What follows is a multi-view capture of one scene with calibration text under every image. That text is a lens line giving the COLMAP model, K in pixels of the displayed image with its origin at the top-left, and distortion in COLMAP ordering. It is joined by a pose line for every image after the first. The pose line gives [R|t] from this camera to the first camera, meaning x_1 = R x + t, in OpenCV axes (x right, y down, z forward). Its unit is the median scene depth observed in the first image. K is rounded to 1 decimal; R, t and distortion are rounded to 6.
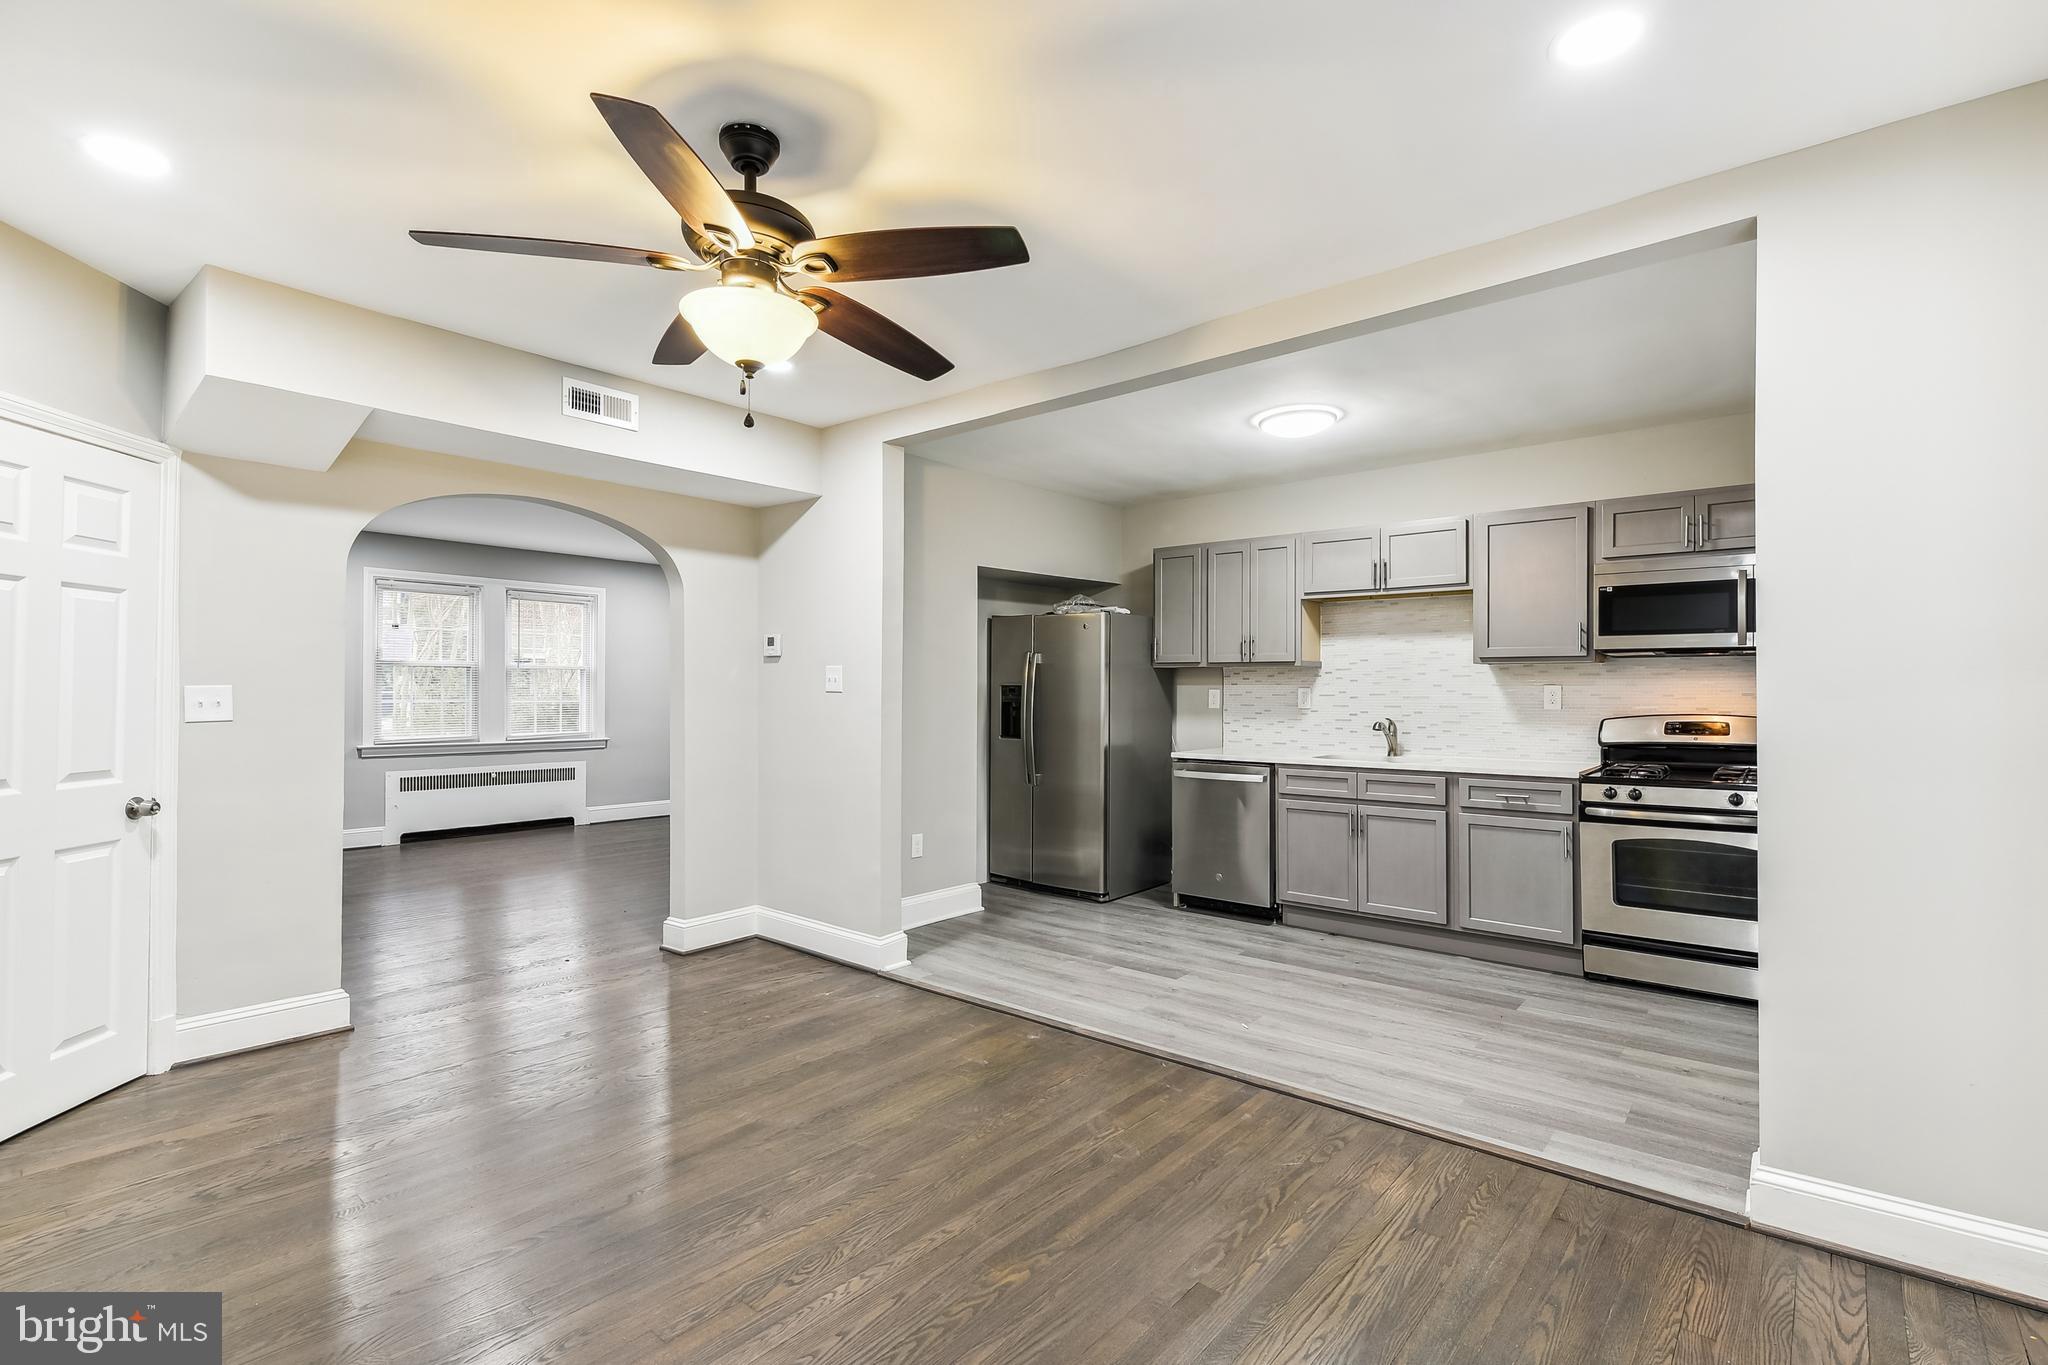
lens RADIAL K [[926.4, 0, 1019.0], [0, 926.4, 686.1], [0, 0, 1]] dist [0.009756, -0.006691]
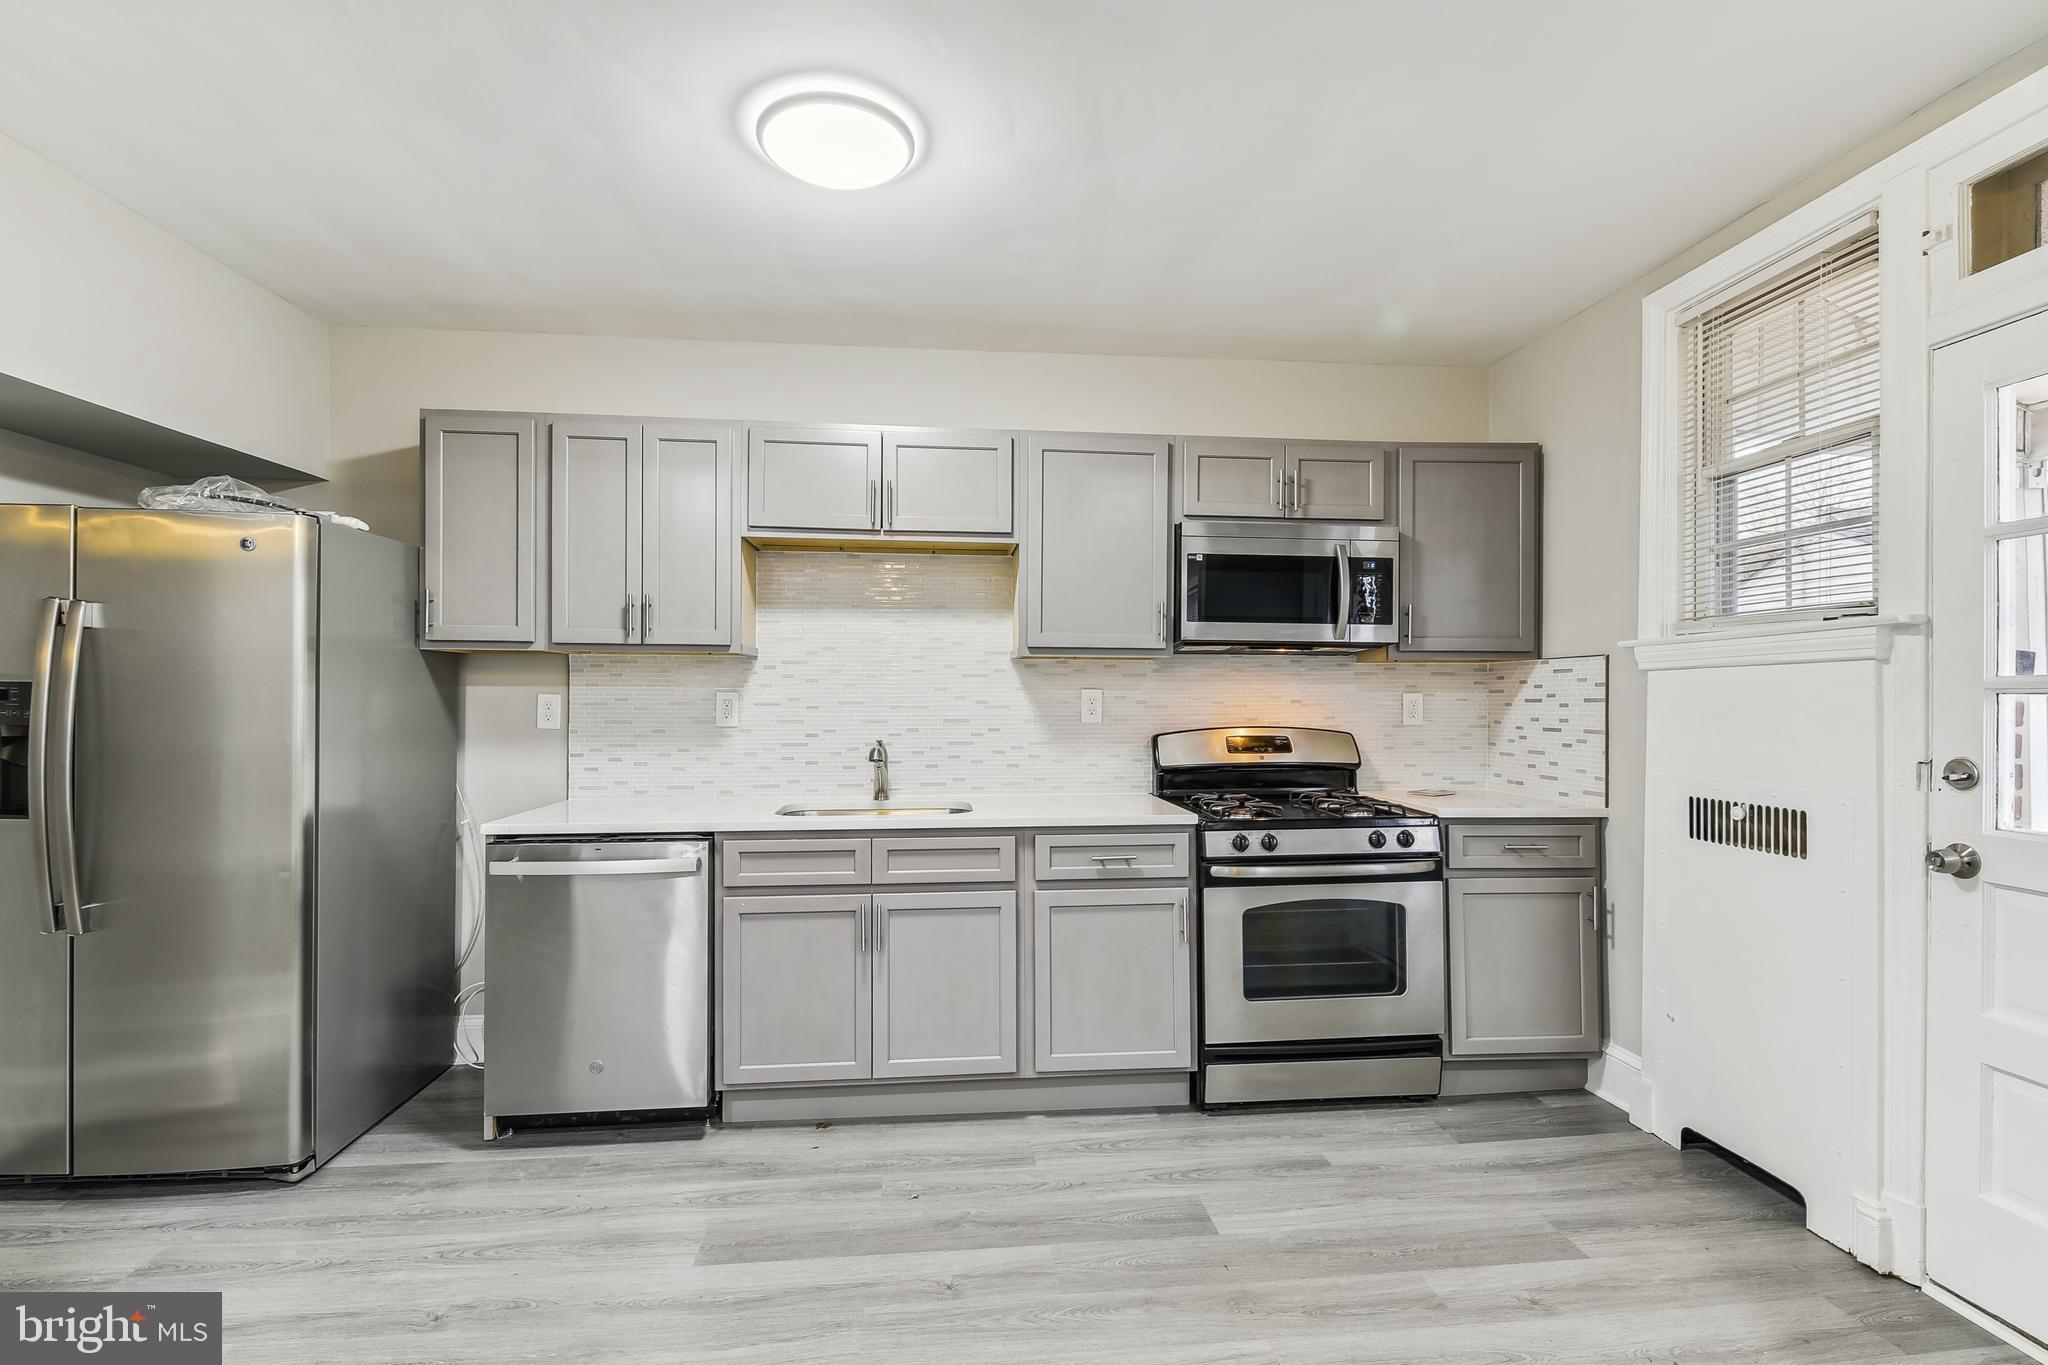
lens RADIAL K [[926.4, 0, 1023.6], [0, 926.4, 695.5], [0, 0, 1]] dist [0.009756, -0.006691]
pose [[0.697021, 0.002180, 0.717048, 0.017380], [-0.004867, 0.999987, 0.001690, 0.002949], [-0.717035, -0.004668, 0.697022, 0.539520]]
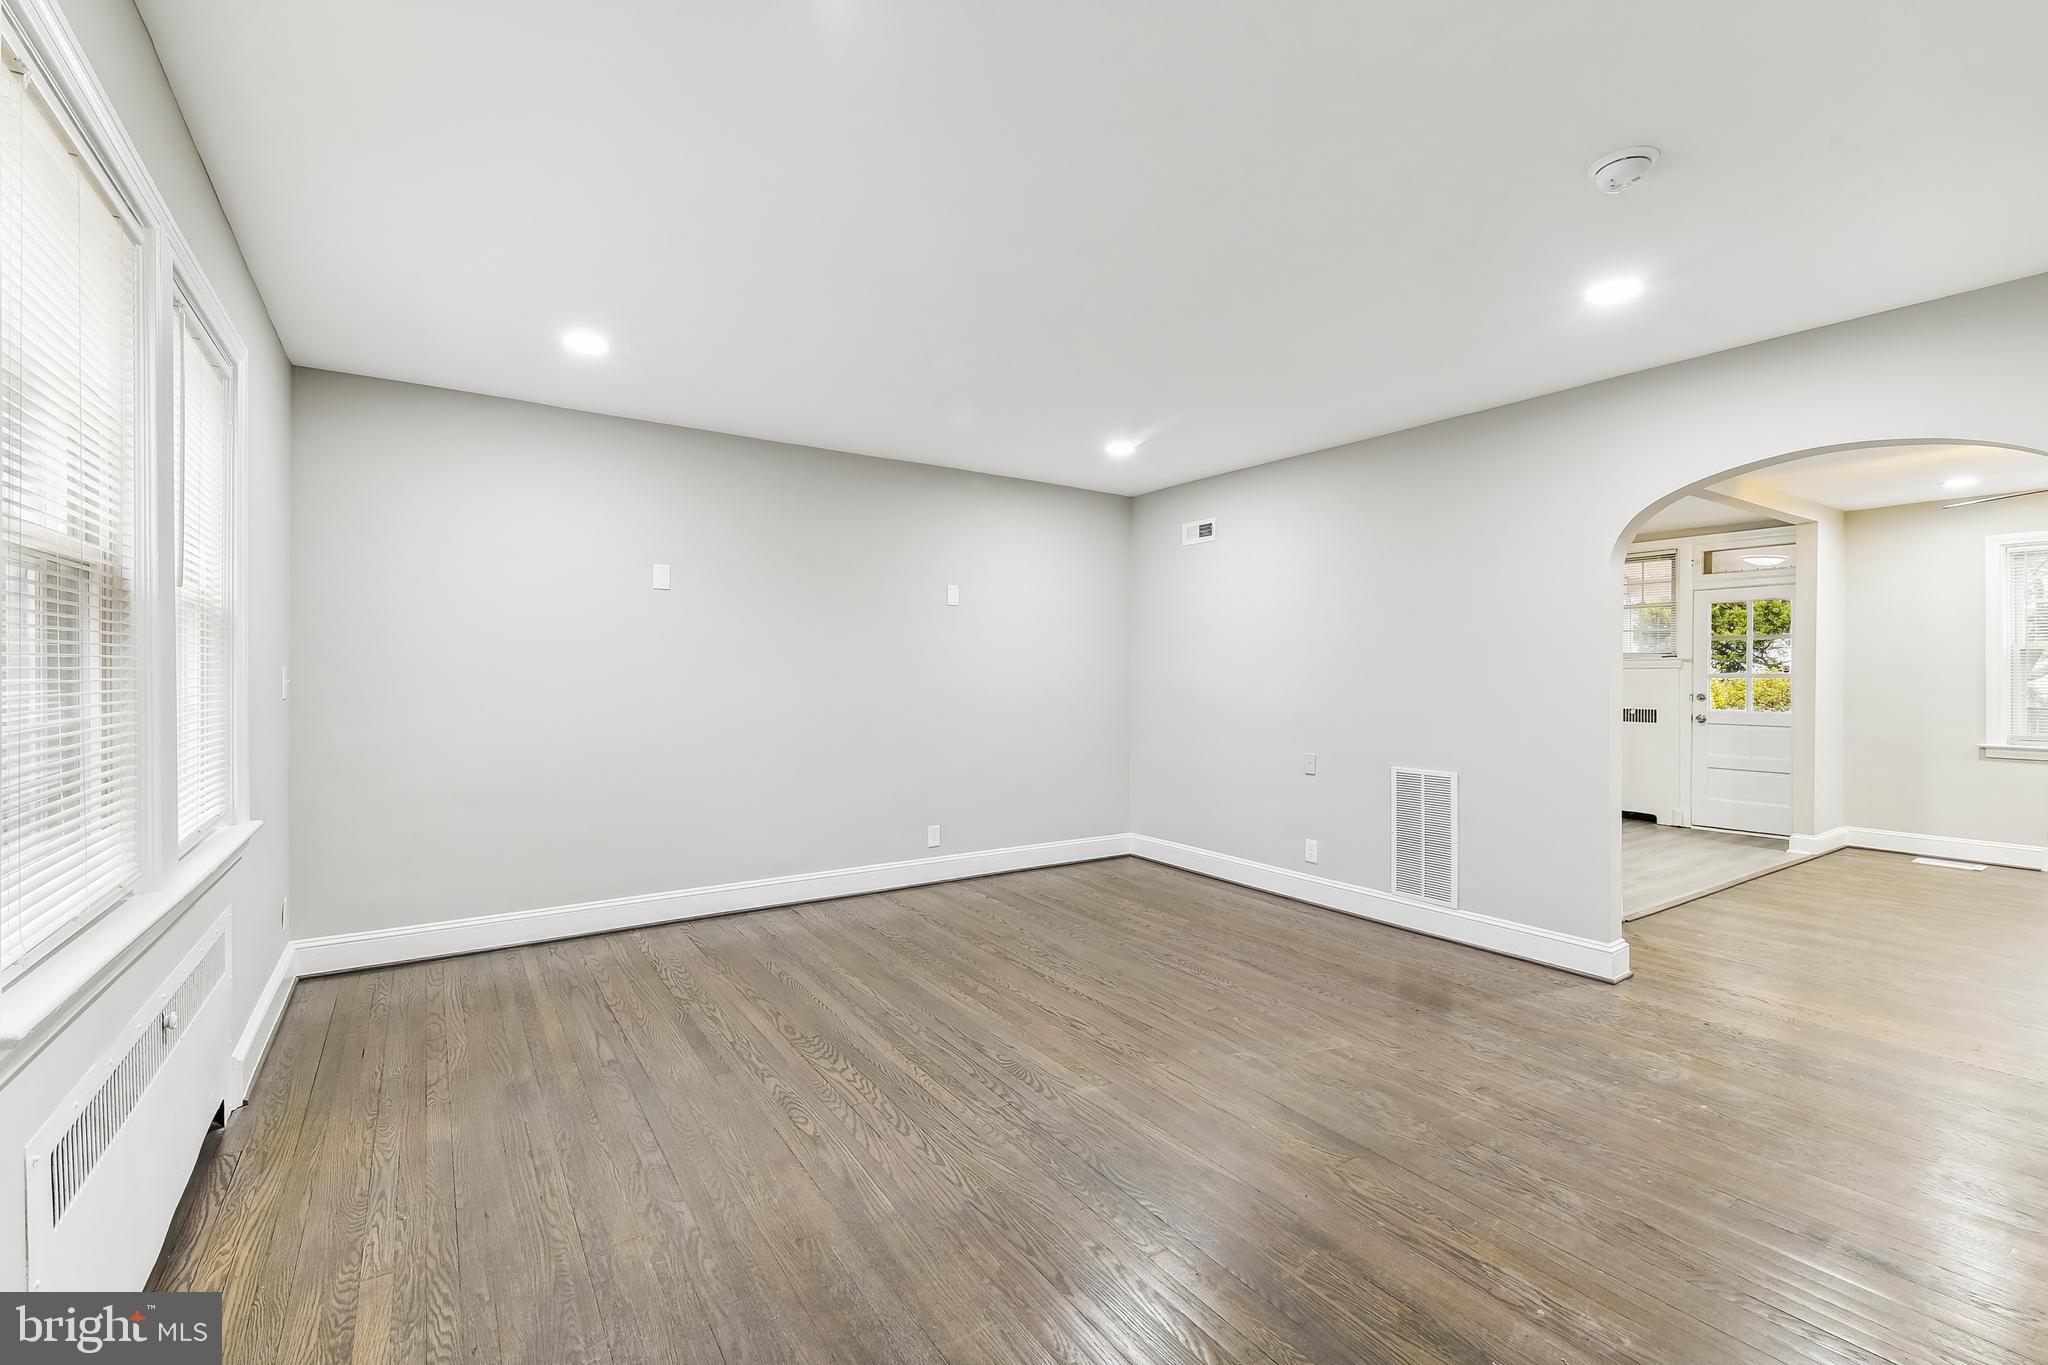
lens RADIAL K [[880.2, 0, 1020.2], [0, 880.2, 693.6], [0, 0, 1]] dist [0.006210, -0.003750]
pose [[0.267445, -0.020203, 0.963361, -1.256954], [-0.010637, 0.999657, 0.023917, 0.003868], [-0.963514, -0.016643, 0.267139, 1.285214]]
